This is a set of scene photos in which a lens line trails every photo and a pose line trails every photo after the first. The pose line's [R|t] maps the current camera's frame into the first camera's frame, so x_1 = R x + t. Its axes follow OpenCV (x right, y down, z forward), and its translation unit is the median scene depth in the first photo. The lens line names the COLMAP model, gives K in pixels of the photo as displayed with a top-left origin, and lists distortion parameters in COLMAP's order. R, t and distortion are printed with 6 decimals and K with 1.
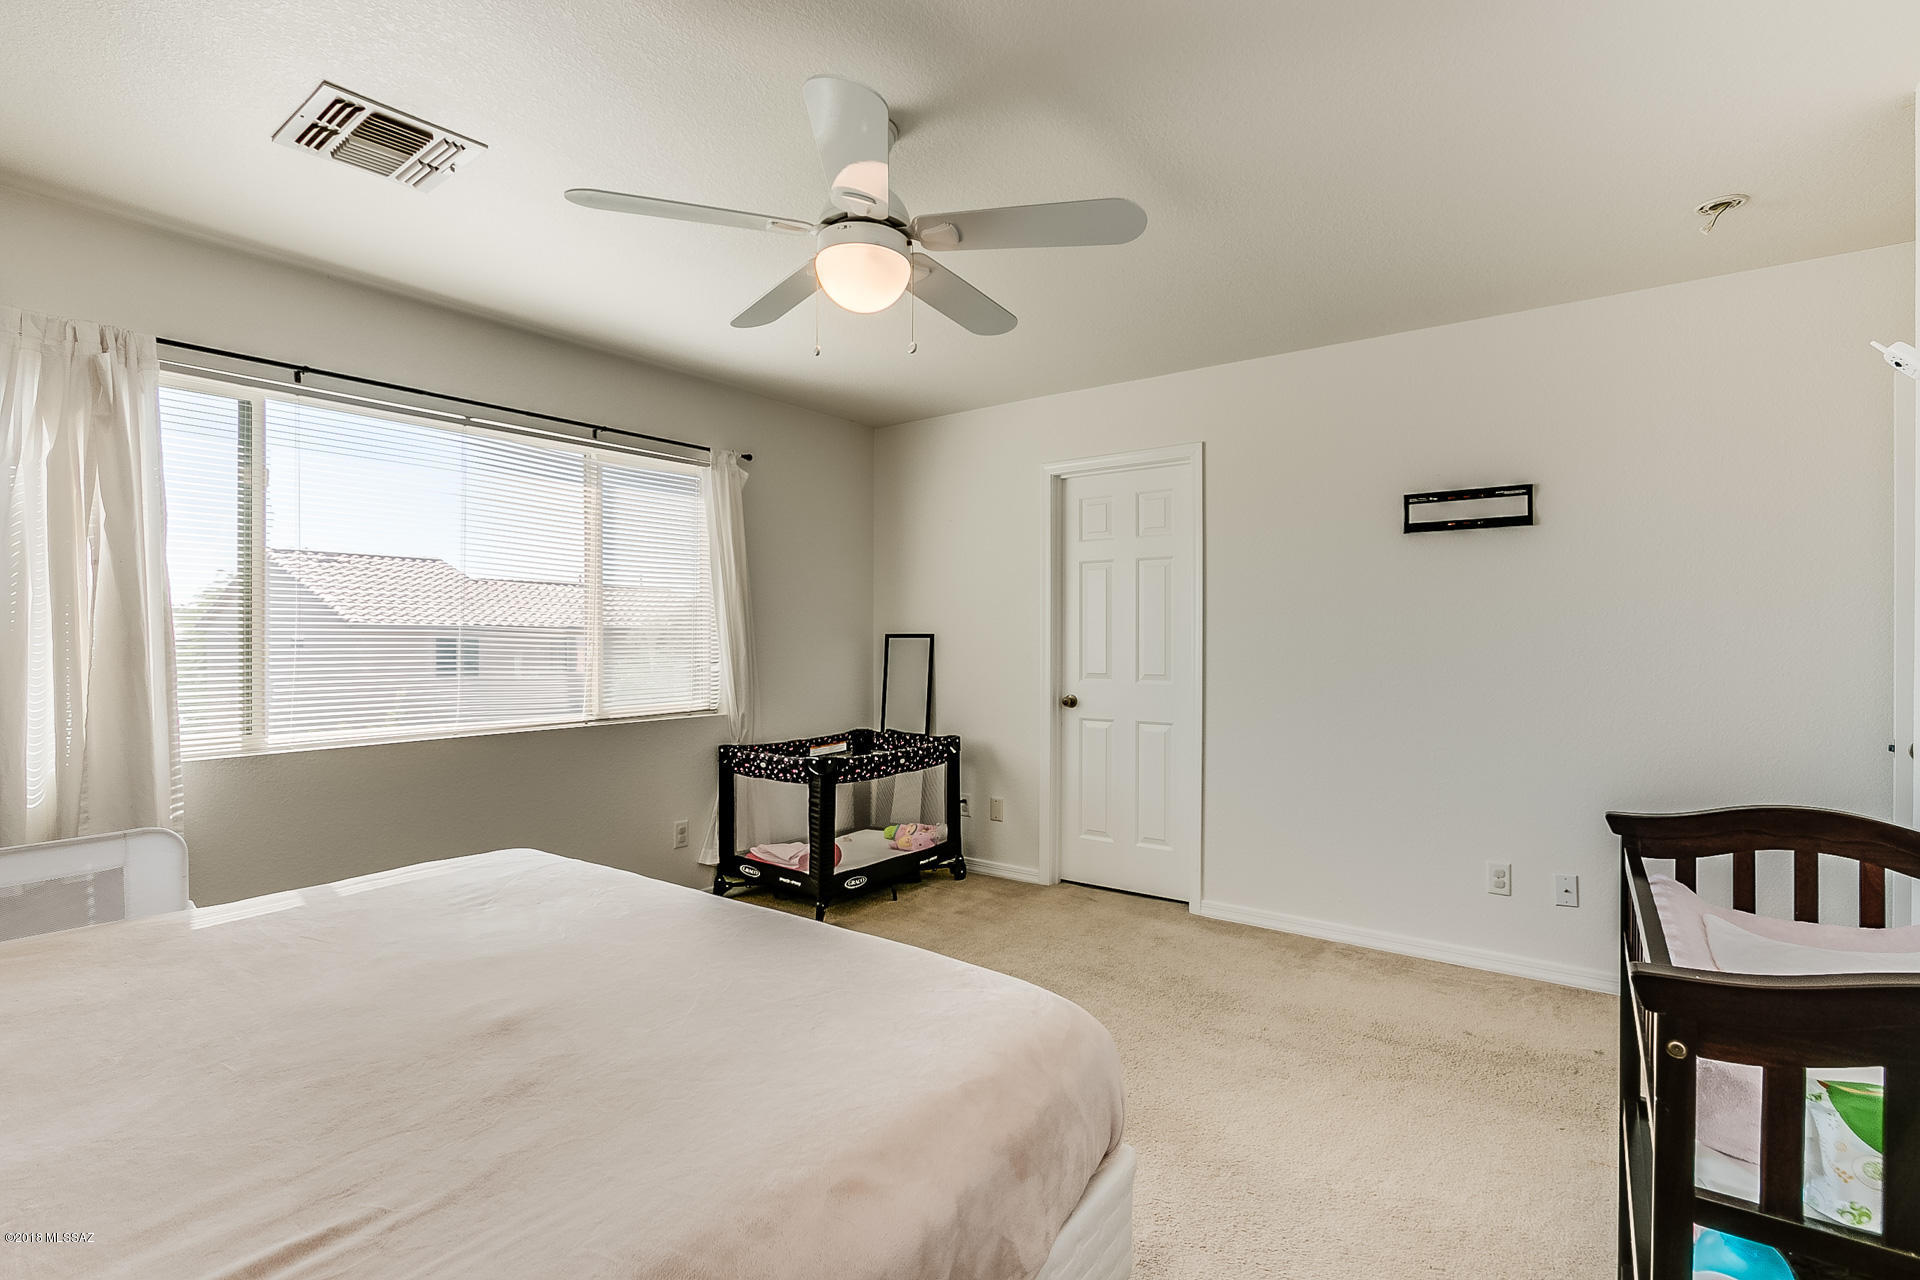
lens RADIAL K [[884.8, 0, 960.0], [0, 884.8, 640.0], [0, 0, 1]] dist [-0.003387, 0.000233]
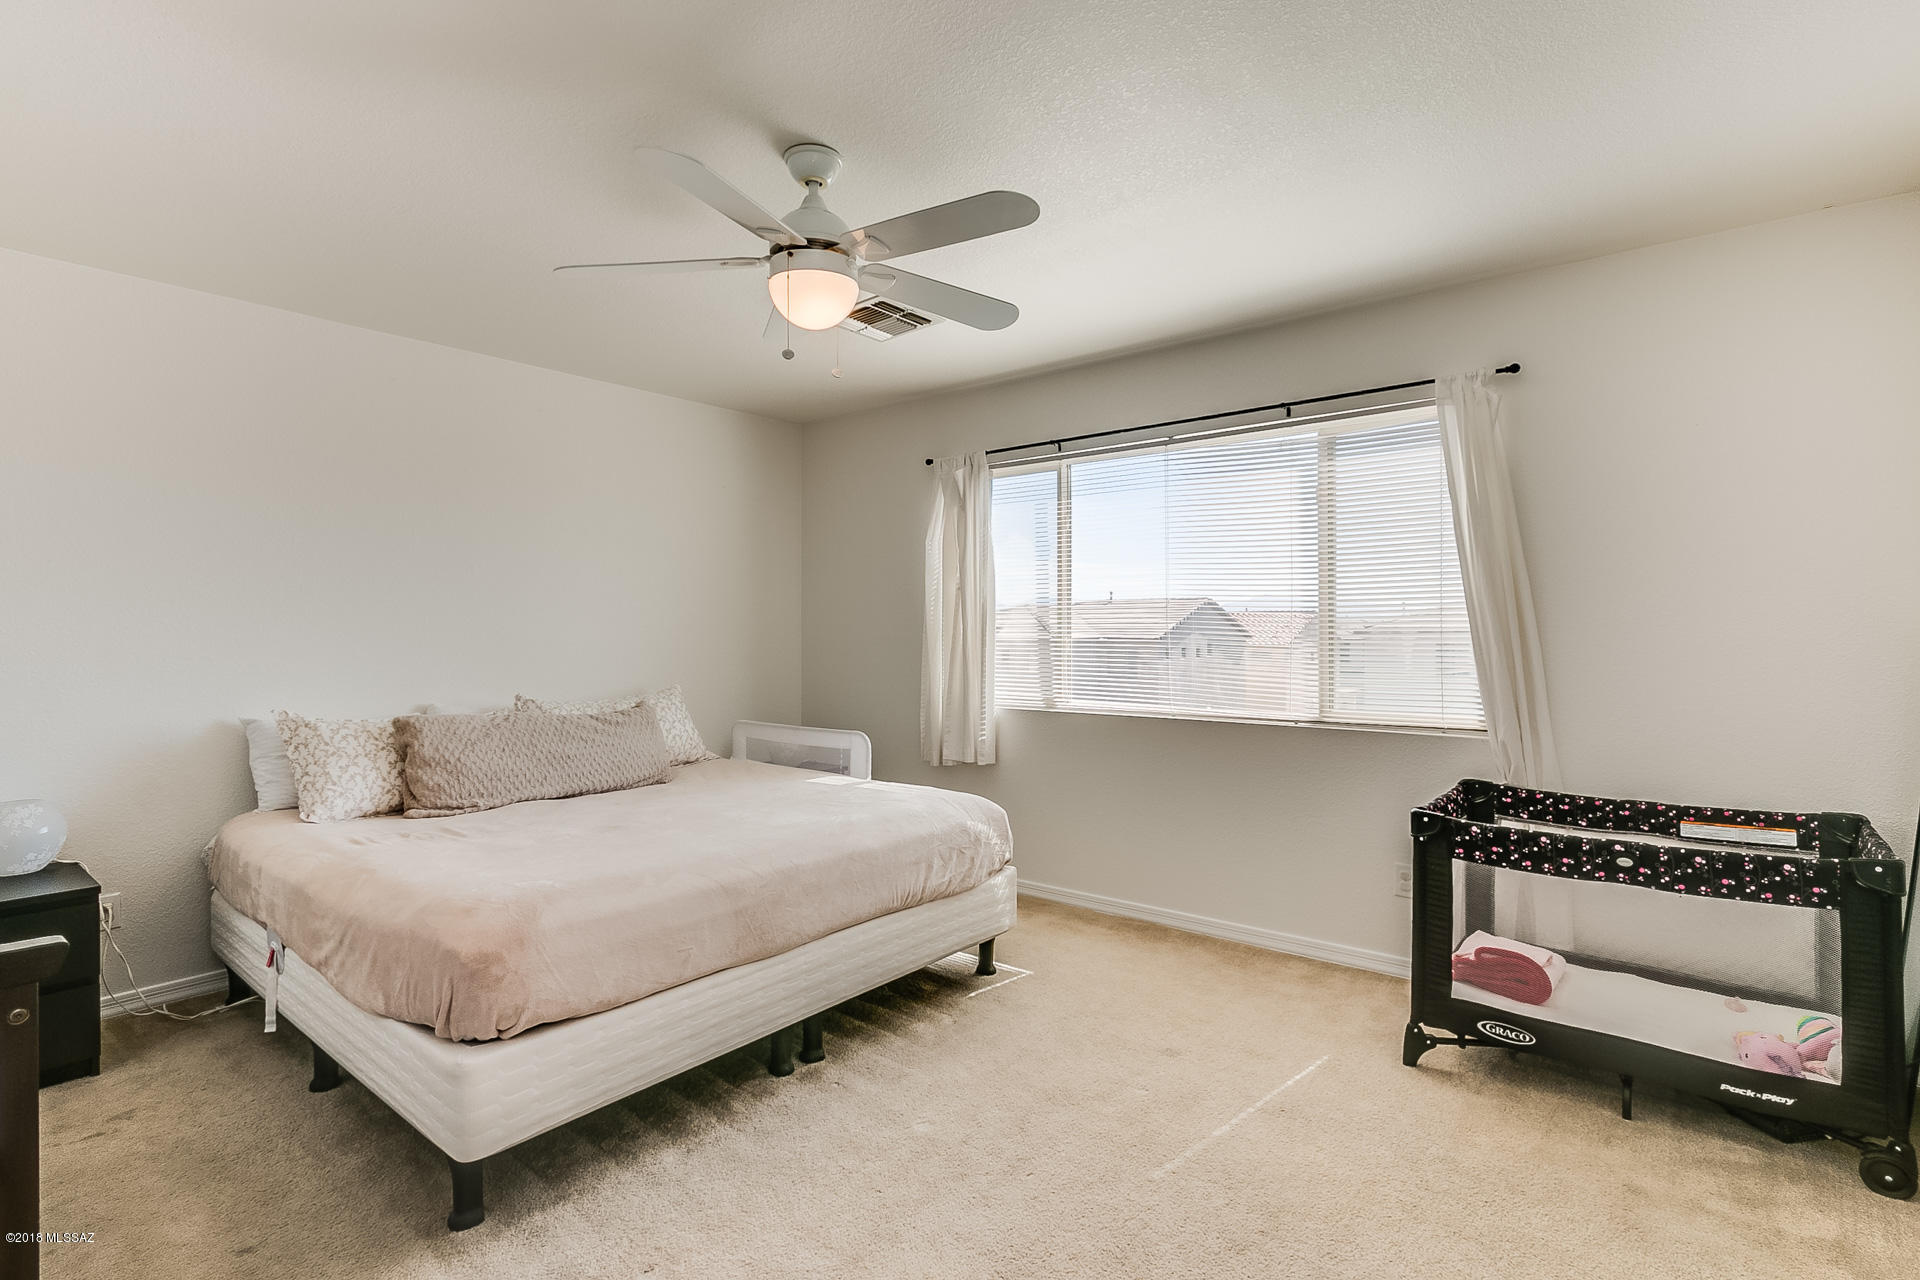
lens RADIAL K [[884.8, 0, 960.0], [0, 884.8, 640.0], [0, 0, 1]] dist [-0.003387, 0.000233]
pose [[-0.013989, 0.010175, -0.999850, 0.487390], [-0.003390, 0.999942, 0.010224, -0.001952], [0.999896, 0.003533, -0.013953, 0.622580]]
